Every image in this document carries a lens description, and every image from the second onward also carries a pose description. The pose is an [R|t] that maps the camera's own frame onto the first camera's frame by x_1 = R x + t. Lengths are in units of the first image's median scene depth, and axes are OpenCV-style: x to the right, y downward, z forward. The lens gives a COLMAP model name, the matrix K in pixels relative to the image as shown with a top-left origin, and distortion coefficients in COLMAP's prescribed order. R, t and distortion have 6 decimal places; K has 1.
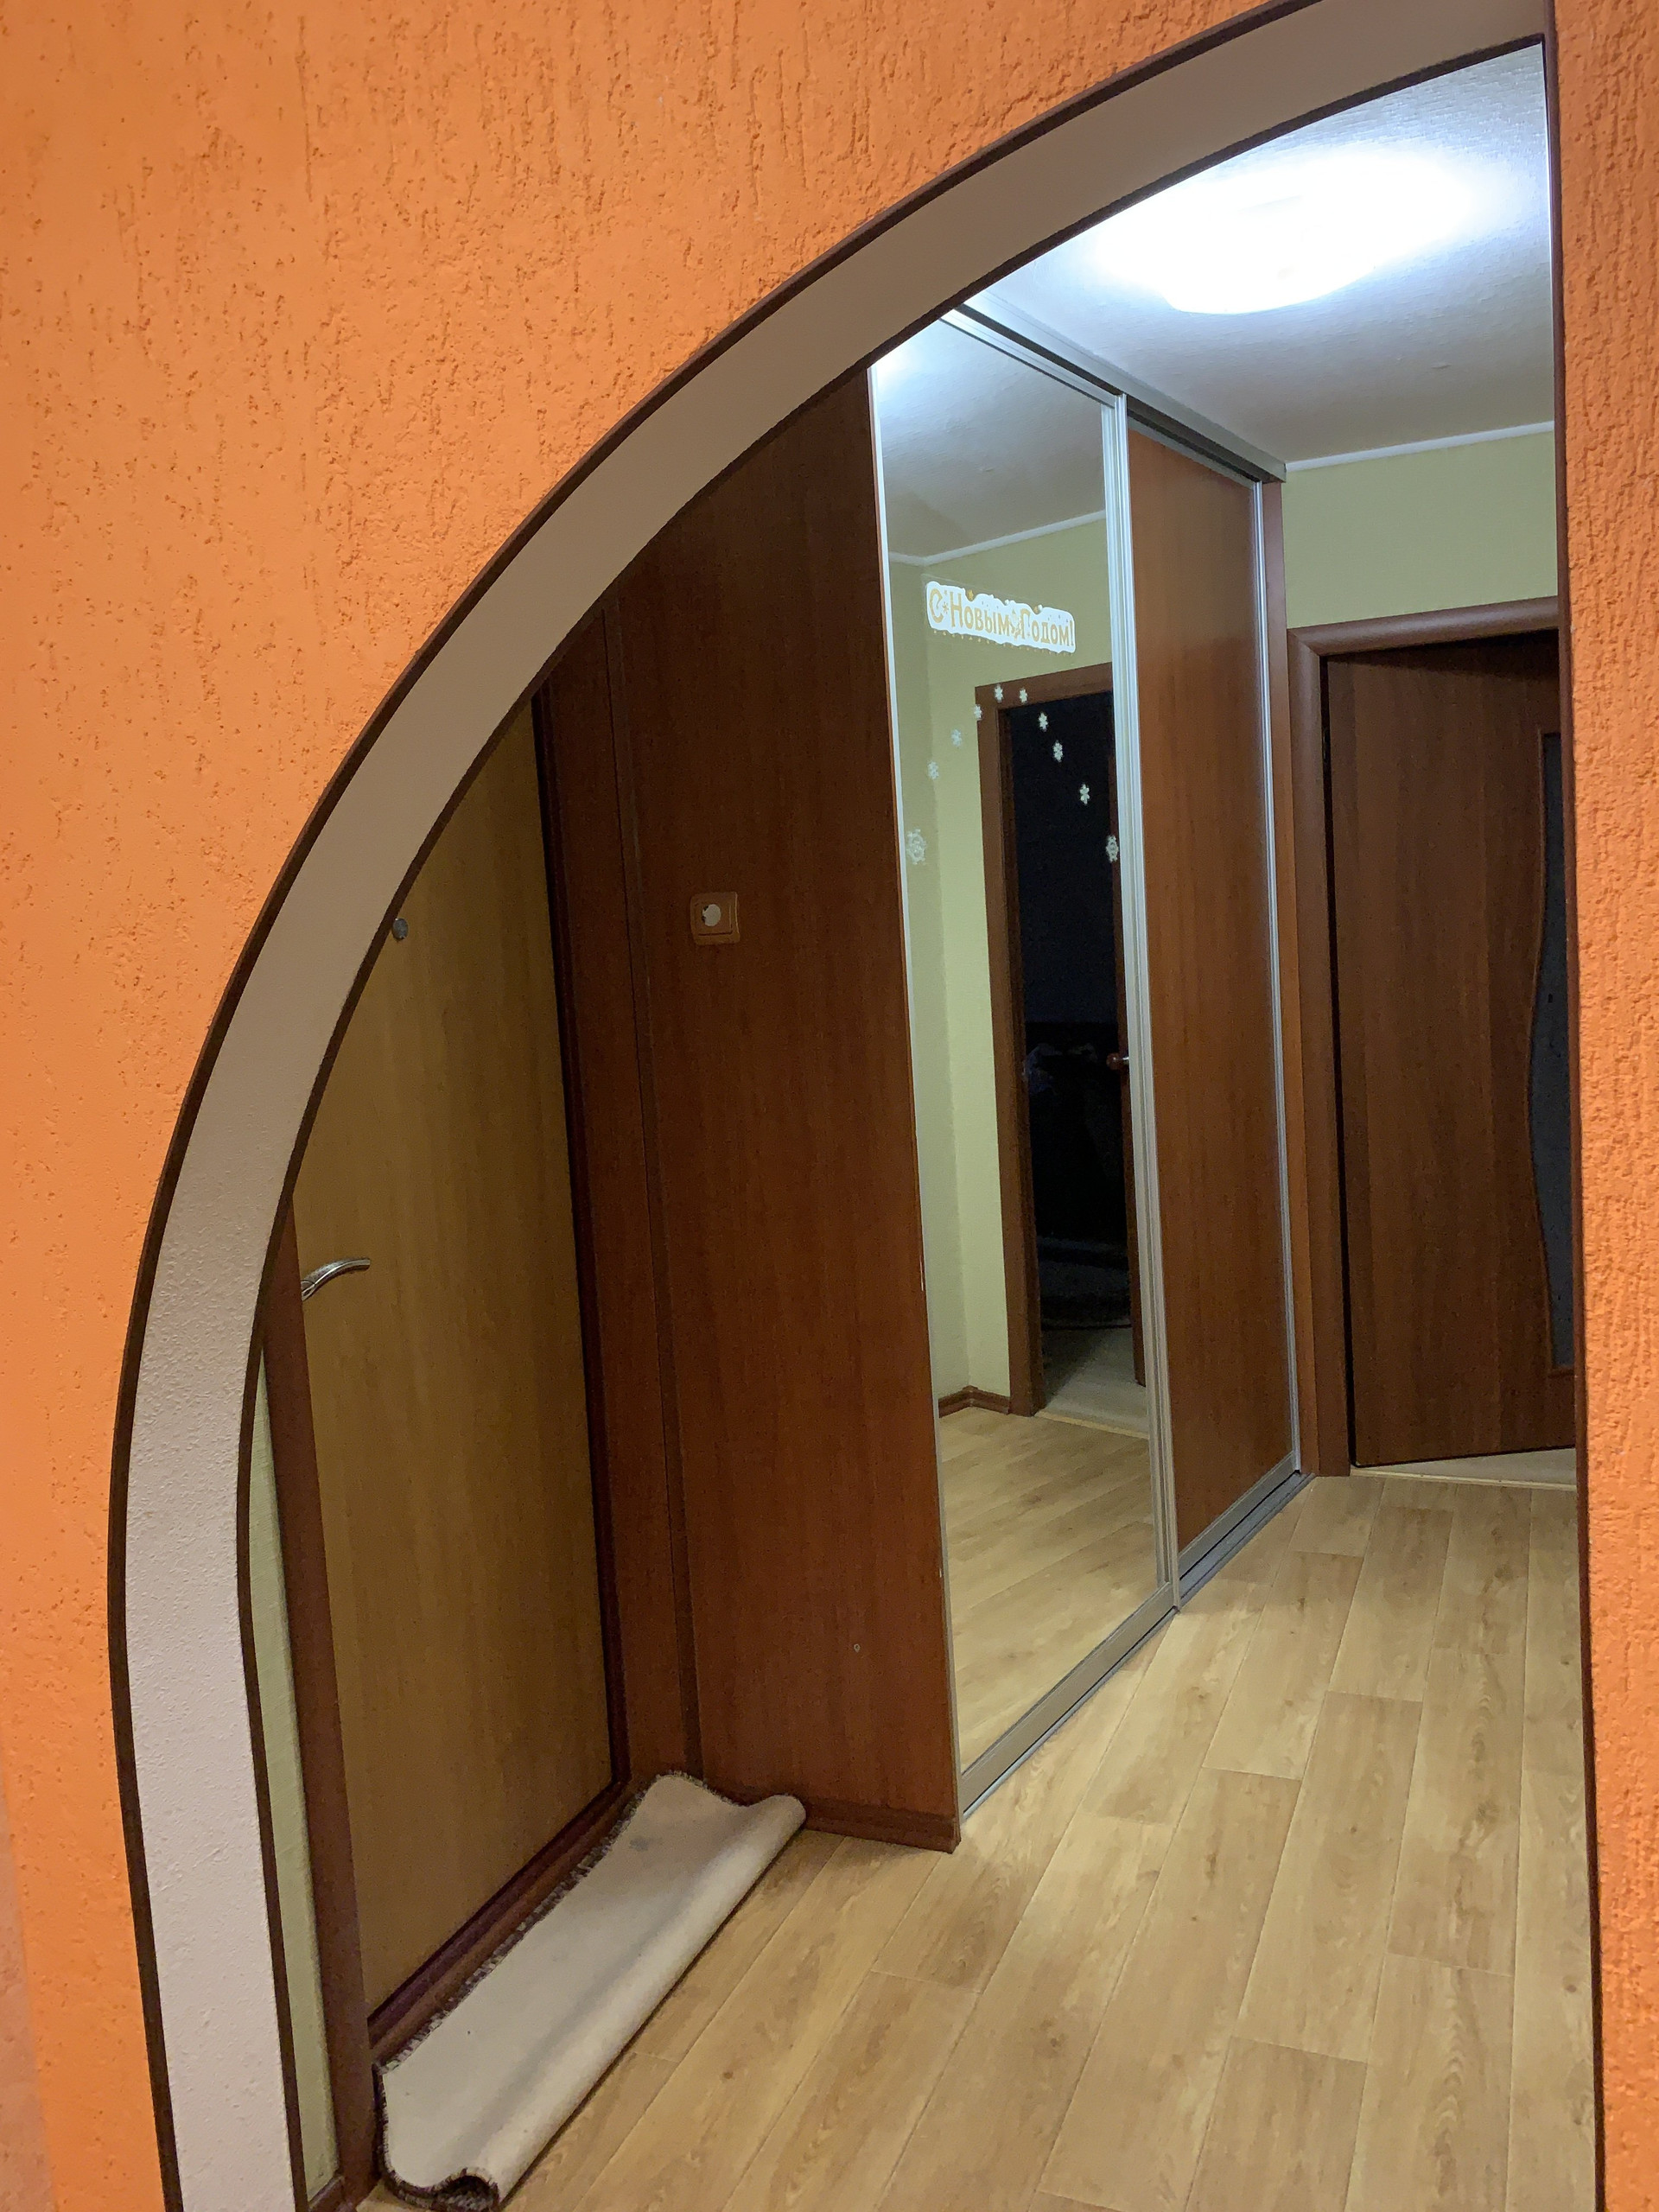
lens RADIAL K [[1686.2, 0, 837.3], [0, 1686.2, 1095.7], [0, 0, 1]] dist [0.029664, -0.025887]
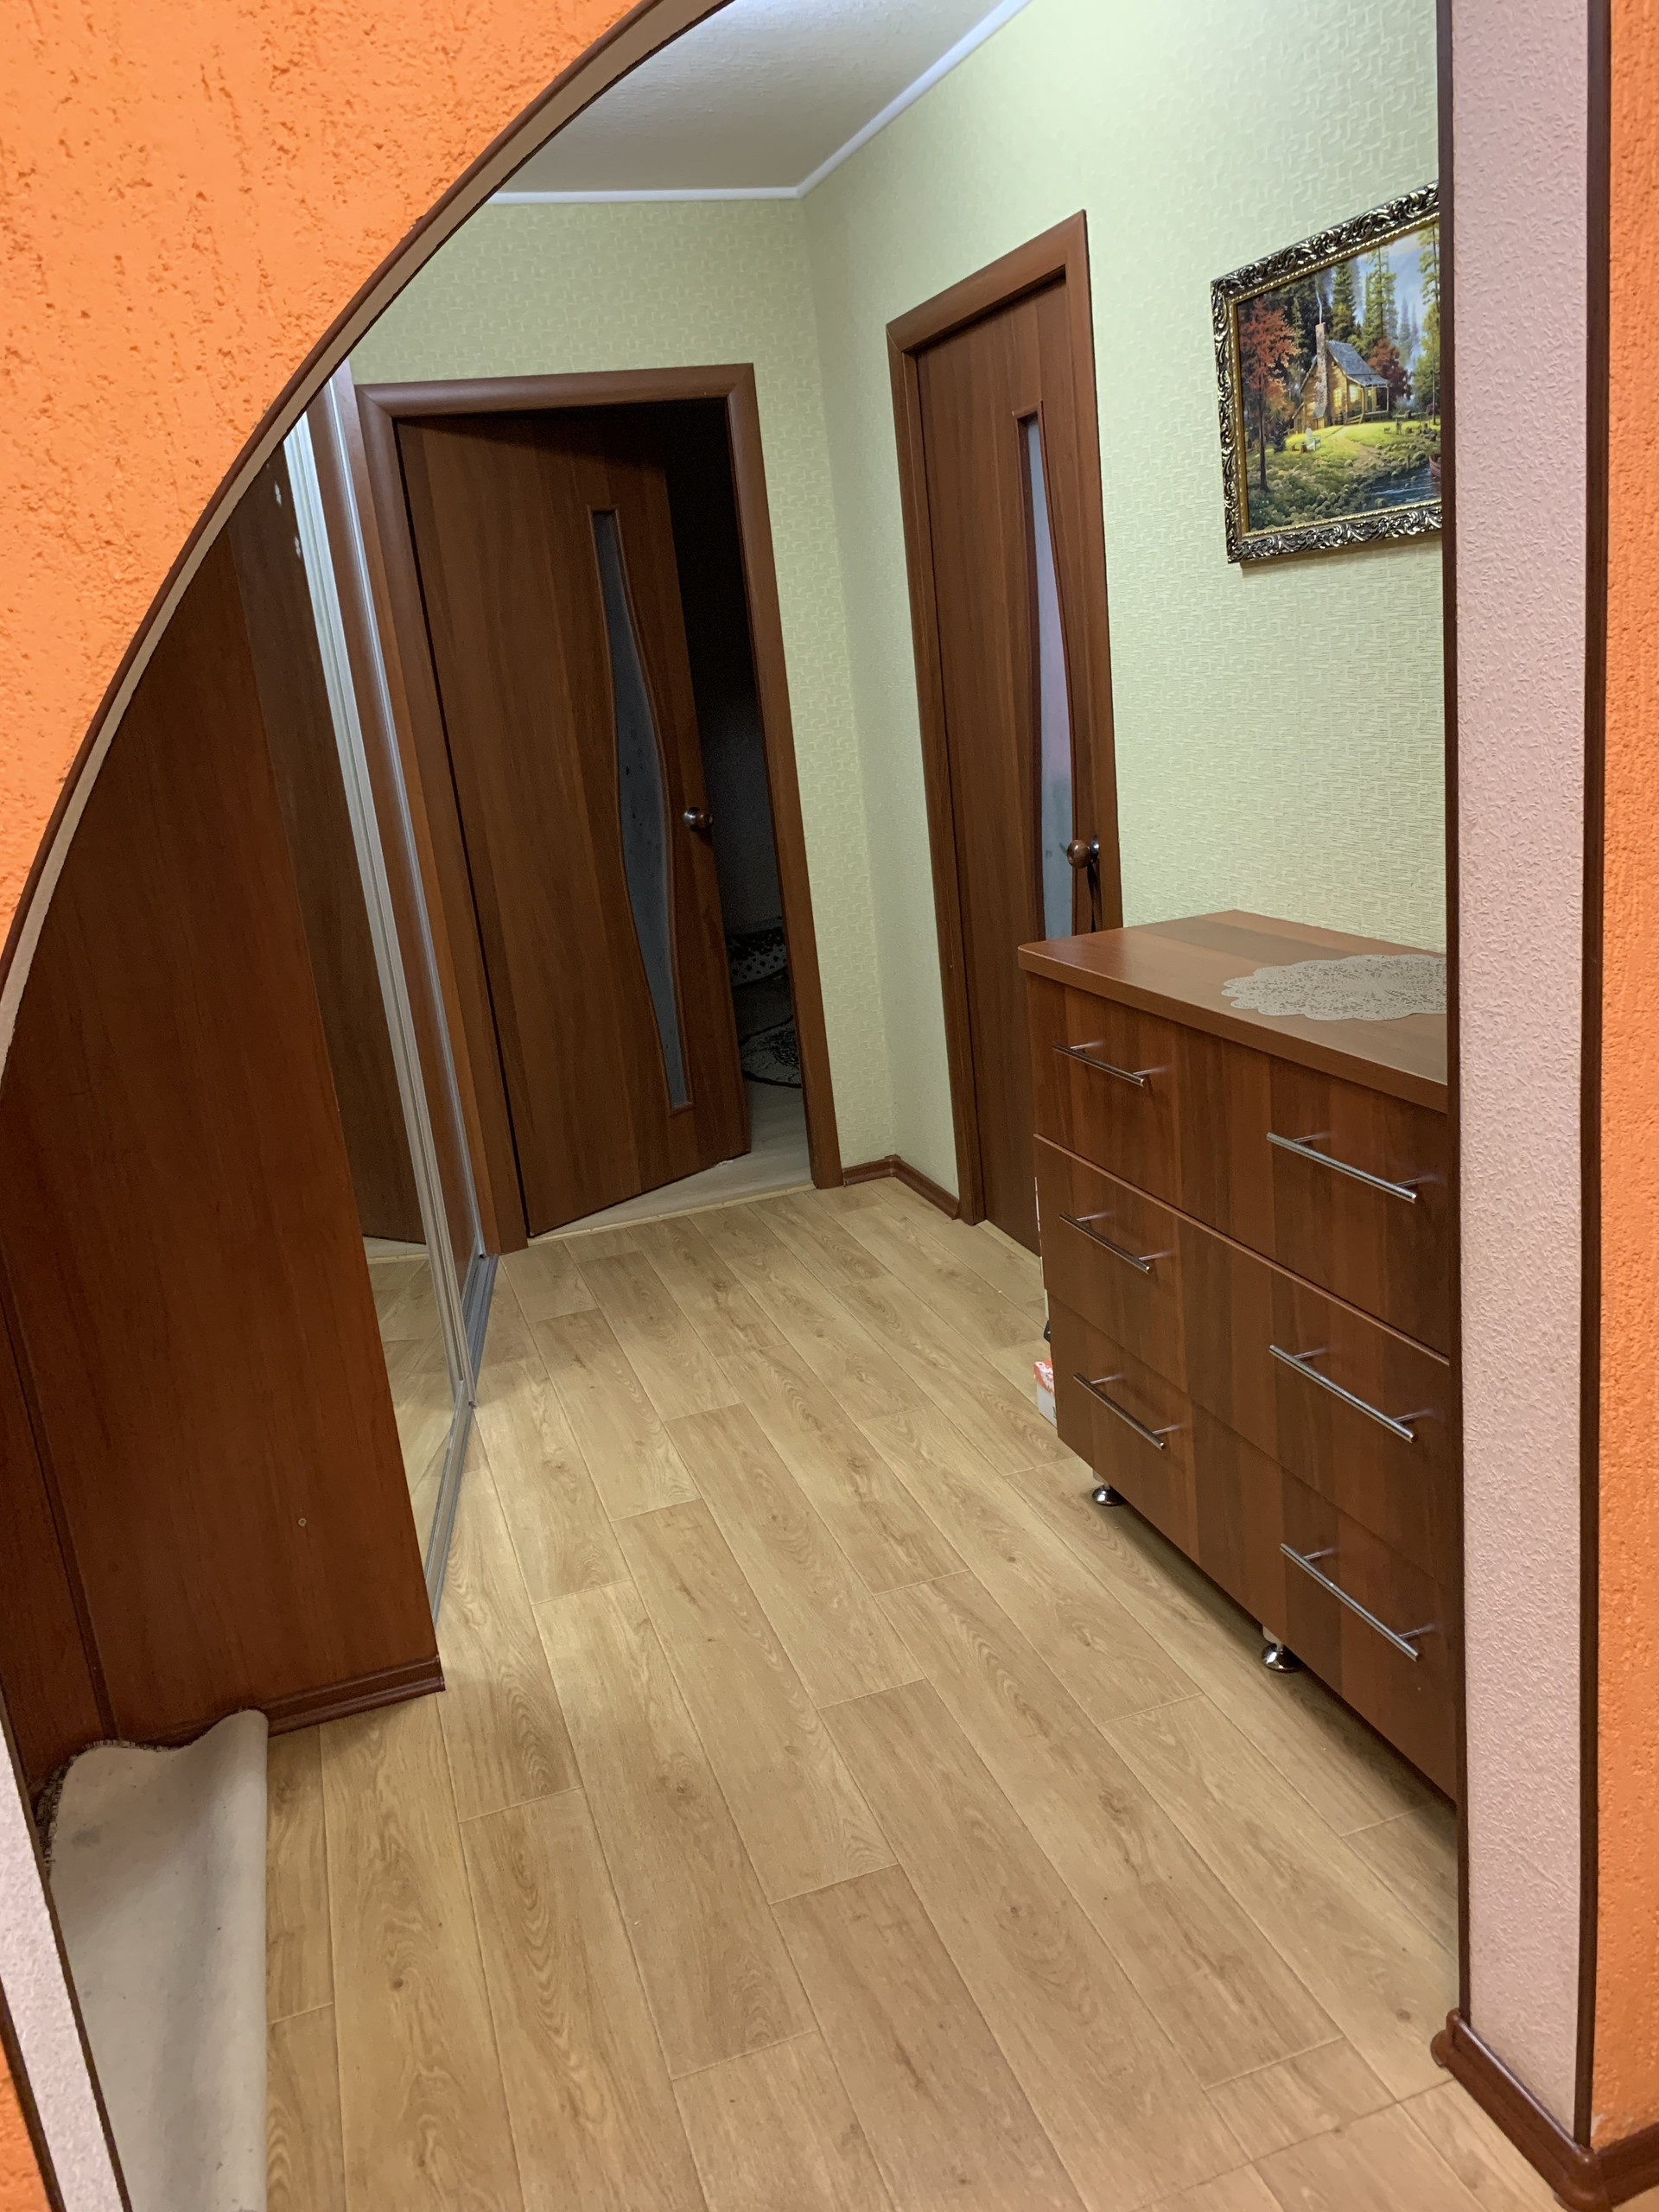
lens RADIAL K [[1686.2, 0, 835.4], [0, 1686.2, 1094.3], [0, 0, 1]] dist [0.029664, -0.025887]
pose [[0.752875, -0.183953, 0.631934, -0.309258], [0.119498, 0.982394, 0.143601, 0.011312], [-0.647224, -0.032599, 0.761602, 0.152162]]
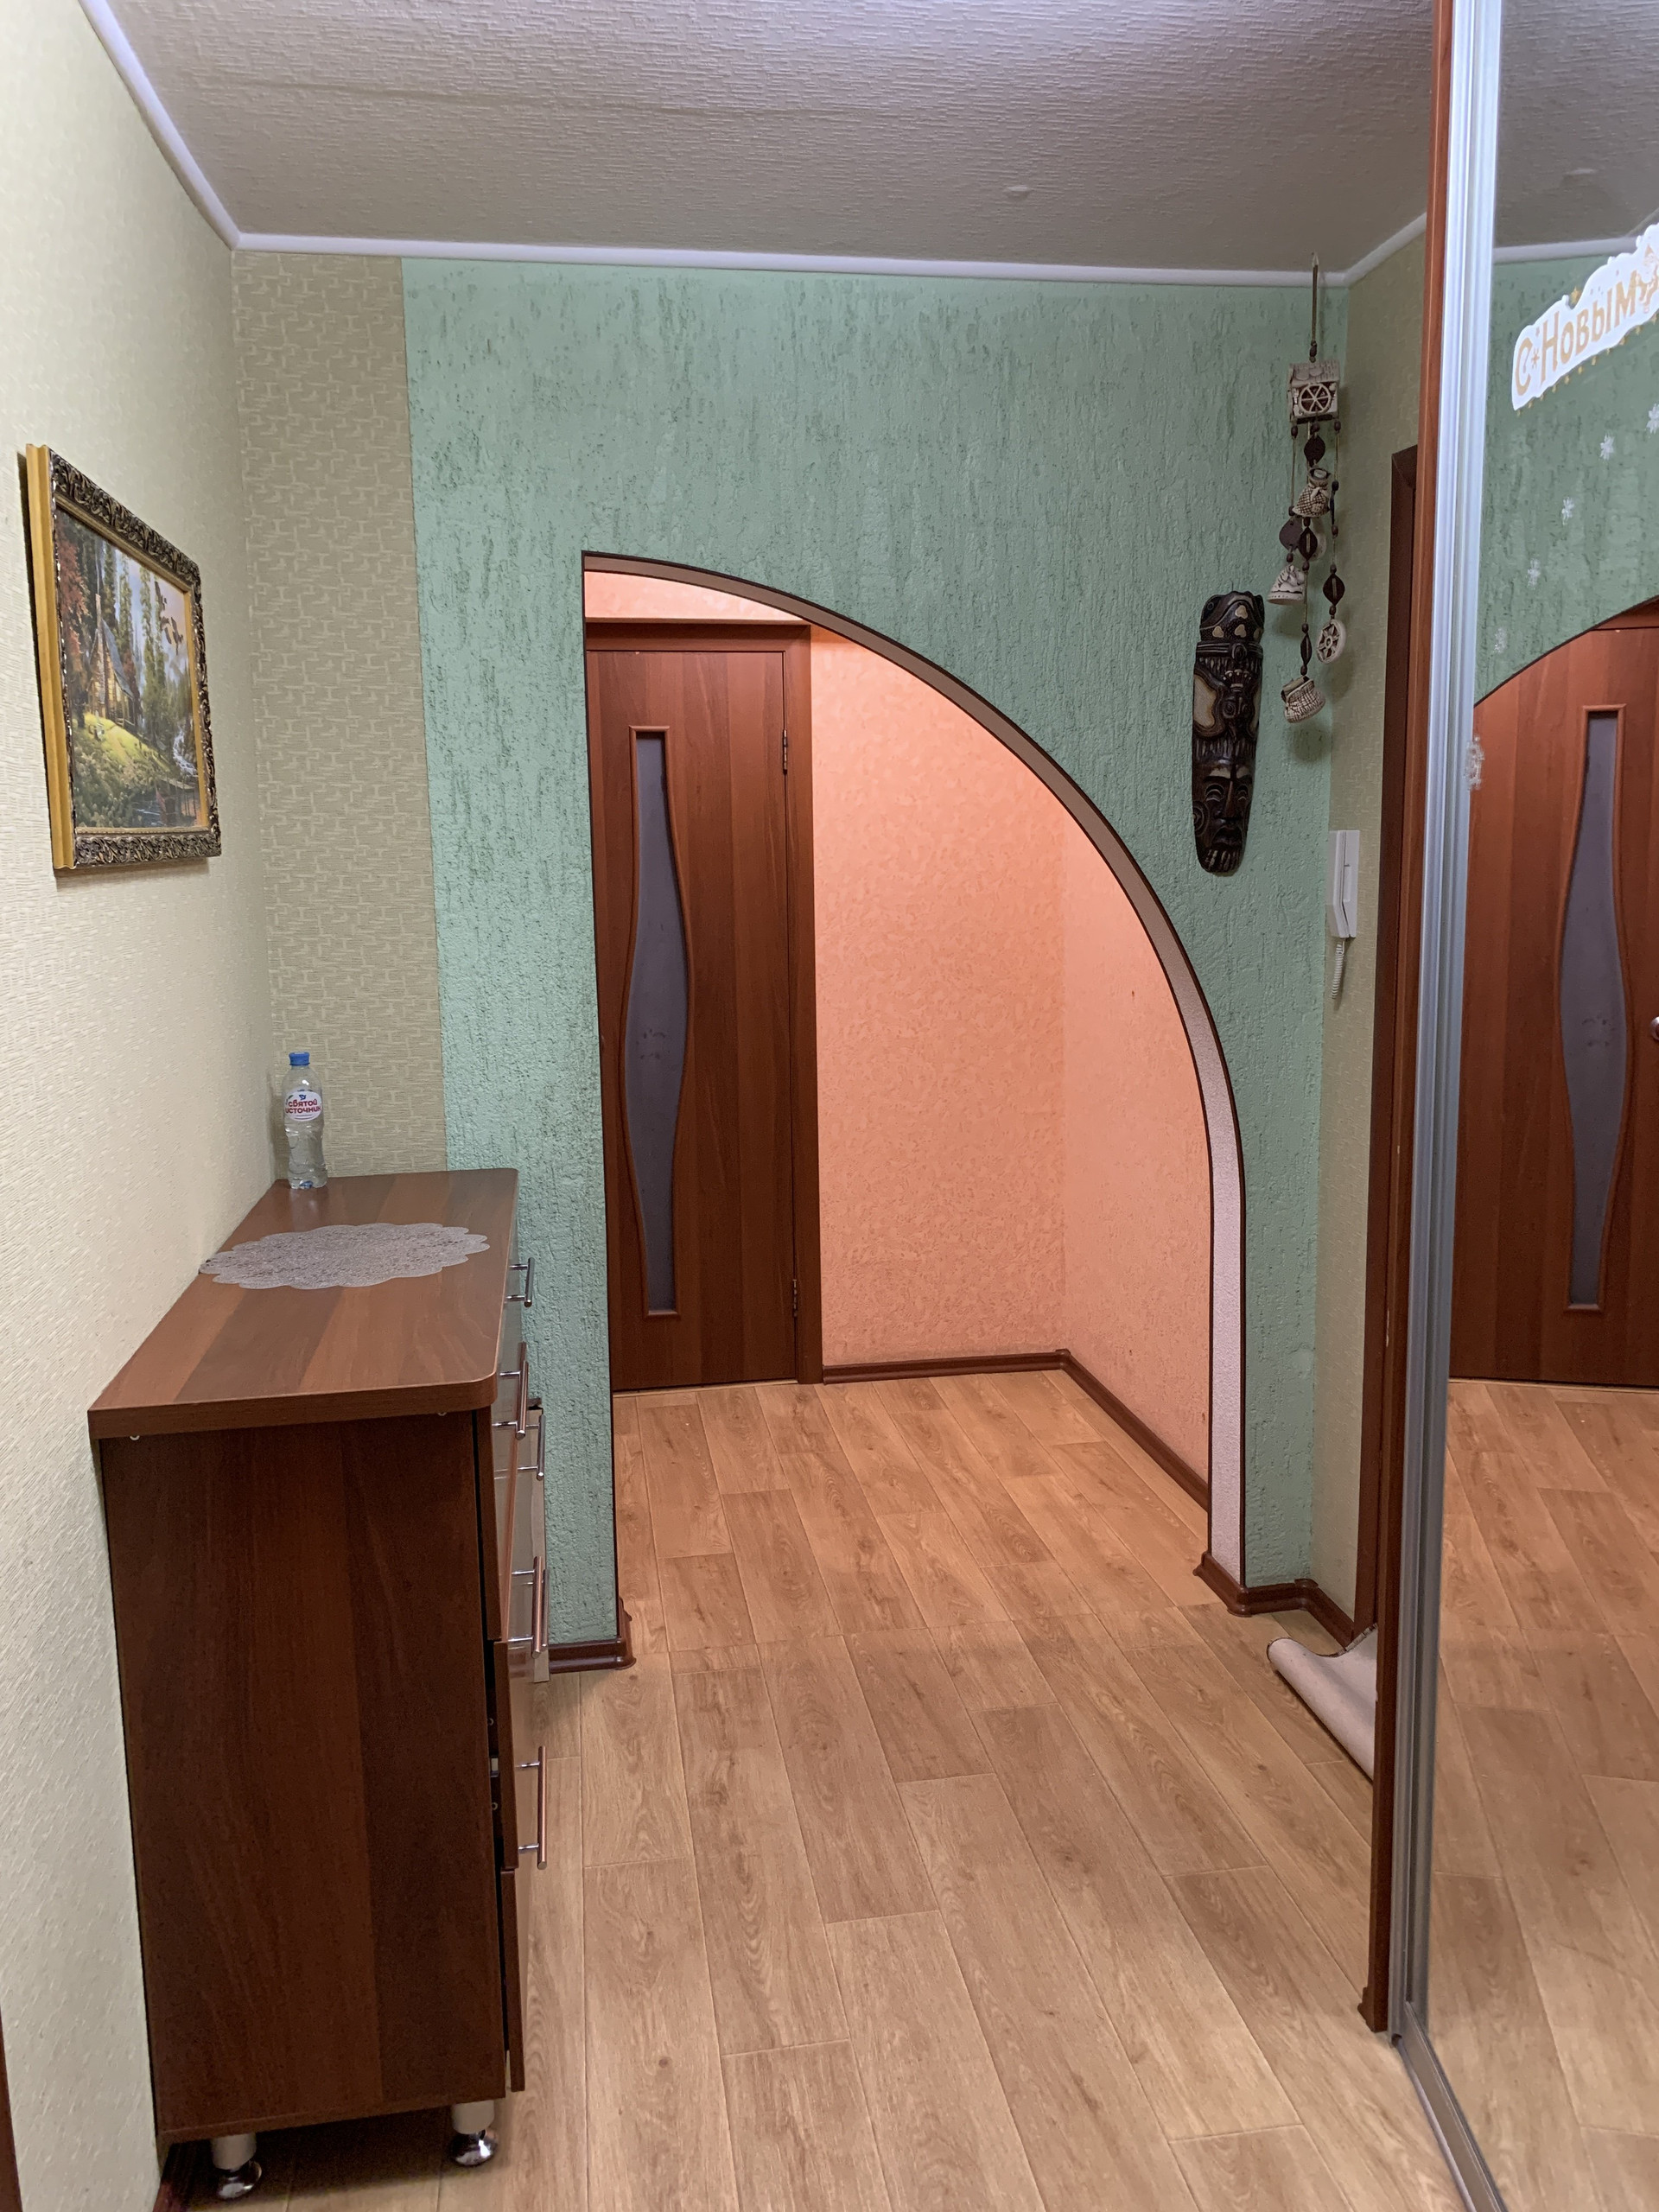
lens RADIAL K [[1686.2, 0, 836.9], [0, 1686.2, 1101.4], [0, 0, 1]] dist [0.029664, -0.025887]
pose [[-0.845935, 0.157484, -0.509503, 0.640823], [0.014969, 0.962037, 0.272507, -0.208027], [0.533077, 0.222896, -0.816178, 1.459839]]
